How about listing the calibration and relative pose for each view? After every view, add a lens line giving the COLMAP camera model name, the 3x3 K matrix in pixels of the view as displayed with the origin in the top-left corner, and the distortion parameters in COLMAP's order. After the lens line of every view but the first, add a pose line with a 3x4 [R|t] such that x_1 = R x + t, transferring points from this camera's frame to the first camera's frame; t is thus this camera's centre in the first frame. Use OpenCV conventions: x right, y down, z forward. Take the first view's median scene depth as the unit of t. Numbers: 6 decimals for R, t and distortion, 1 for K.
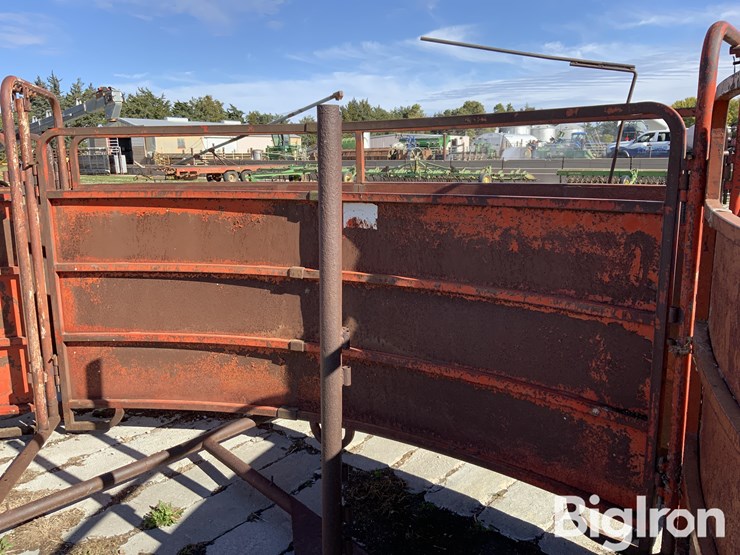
lens RADIAL K [[609.7, 0, 374.1], [0, 609.7, 277.5], [0, 0, 1]] dist [0.066066, -0.119494]
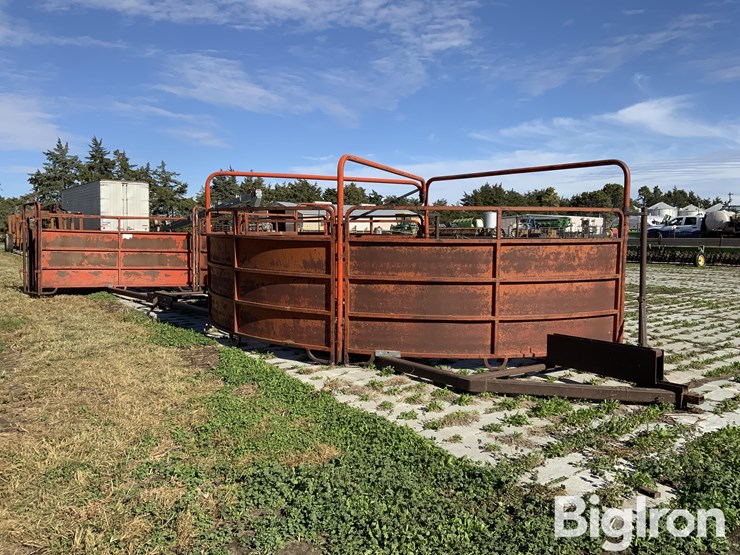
lens RADIAL K [[609.7, 0, 372.5], [0, 609.7, 295.4], [0, 0, 1]] dist [0.066066, -0.119494]
pose [[0.968888, 0.040130, -0.244225, 0.670910], [-0.063814, 0.993909, -0.089844, 0.239404], [0.239132, 0.102634, 0.965548, -1.104576]]
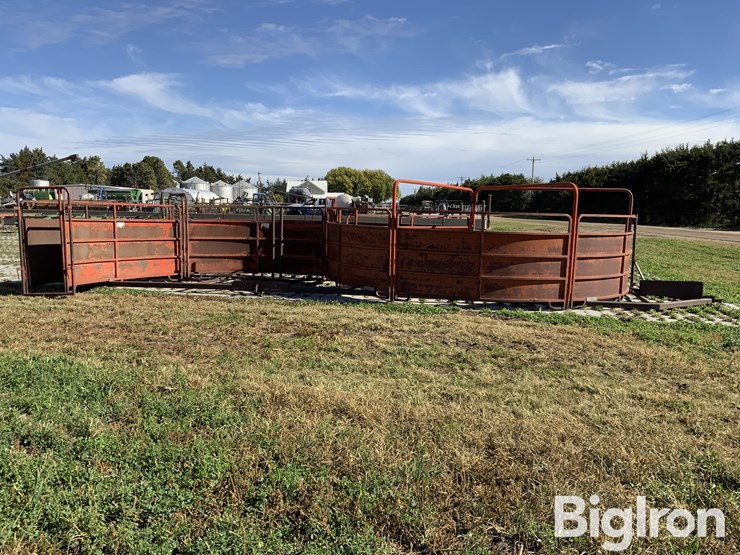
lens RADIAL K [[610.7, 0, 370.9], [0, 610.7, 273.6], [0, 0, 1]] dist [0.057774, -0.090620]
pose [[0.872859, -0.025440, 0.487309, -0.603032], [0.070465, 0.994744, -0.074286, 0.252330], [-0.482858, 0.099180, 0.870064, -1.298780]]
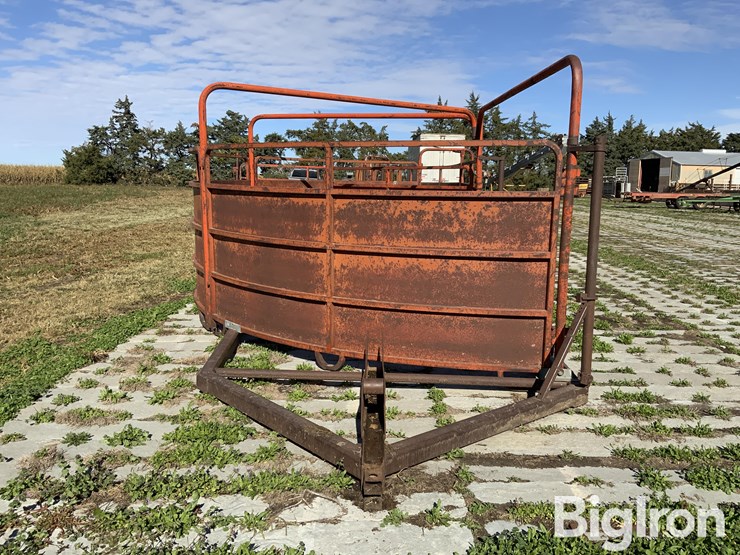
lens RADIAL K [[609.7, 0, 366.2], [0, 609.7, 279.9], [0, 0, 1]] dist [0.066066, -0.119494]
pose [[0.630770, 0.144002, -0.762491, 1.080412], [-0.177273, 0.983386, 0.039071, 0.143086], [0.755449, 0.110524, 0.645818, -0.651135]]
